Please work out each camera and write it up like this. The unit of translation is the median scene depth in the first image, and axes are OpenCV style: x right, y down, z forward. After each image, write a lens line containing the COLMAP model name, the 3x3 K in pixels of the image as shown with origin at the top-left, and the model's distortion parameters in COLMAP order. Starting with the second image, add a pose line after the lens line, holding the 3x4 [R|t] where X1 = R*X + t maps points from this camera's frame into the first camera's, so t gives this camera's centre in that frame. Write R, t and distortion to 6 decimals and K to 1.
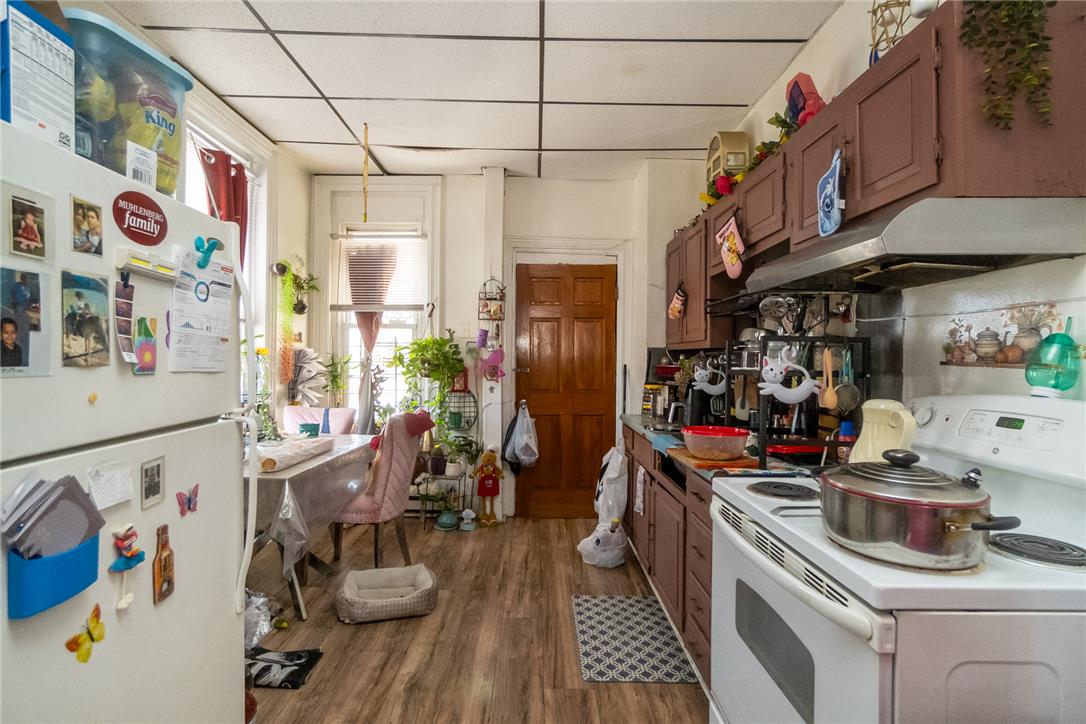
lens RADIAL K [[508.0, 0, 540.6], [0, 508.0, 357.7], [0, 0, 1]] dist [0.000341, 0.000167]
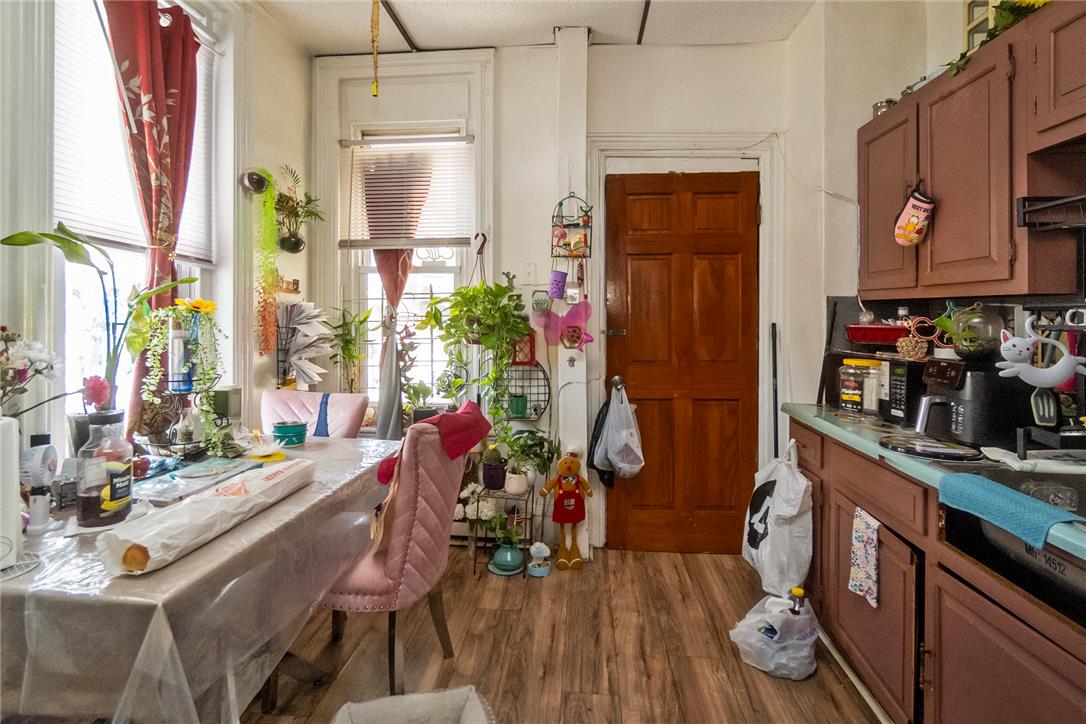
lens RADIAL K [[508.0, 0, 553.0], [0, 508.0, 317.9], [0, 0, 1]] dist [0.000341, 0.000167]
pose [[0.997792, -0.006205, -0.066123, -0.077404], [0.007094, 0.999887, 0.013223, -0.004044], [0.066034, -0.013663, 0.997724, 0.336056]]
